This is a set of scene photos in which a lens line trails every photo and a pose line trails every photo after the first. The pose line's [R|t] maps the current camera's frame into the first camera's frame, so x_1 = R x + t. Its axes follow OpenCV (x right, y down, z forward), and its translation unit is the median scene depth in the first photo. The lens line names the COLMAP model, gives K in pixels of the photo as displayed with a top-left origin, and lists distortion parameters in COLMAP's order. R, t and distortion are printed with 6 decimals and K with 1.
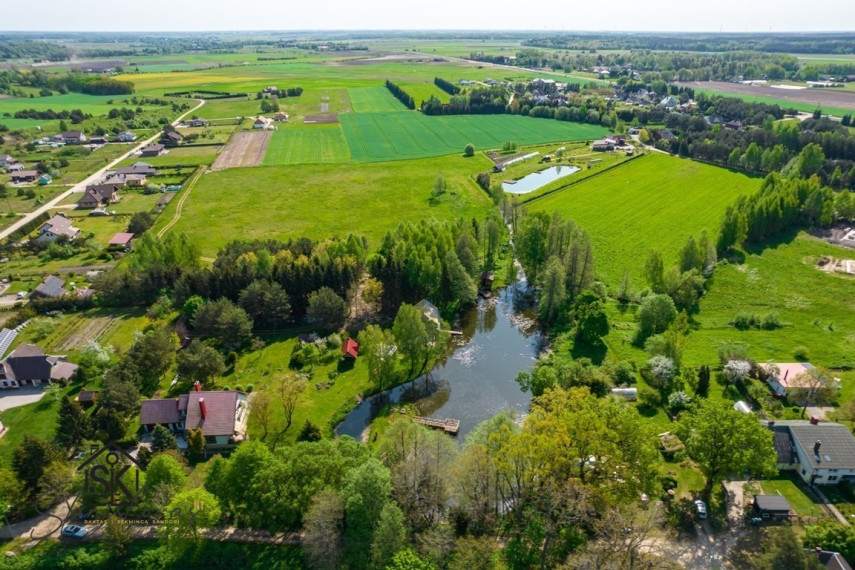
lens RADIAL K [[555.4, 0, 433.0], [0, 555.4, 285.6], [0, 0, 1]] dist [-0.077407, 0.069520]
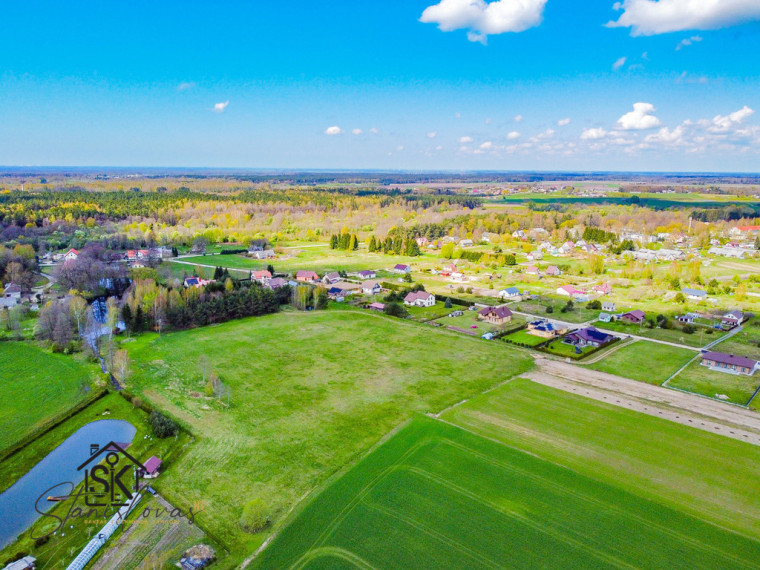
lens RADIAL K [[575.7, 0, 378.0], [0, 575.7, 285.7], [0, 0, 1]] dist [-0.002724, -0.006572]
pose [[-0.820617, 0.111614, -0.560473, 0.202241], [-0.249149, 0.812754, 0.526645, -0.605669], [0.514308, 0.571815, -0.639152, 1.232934]]
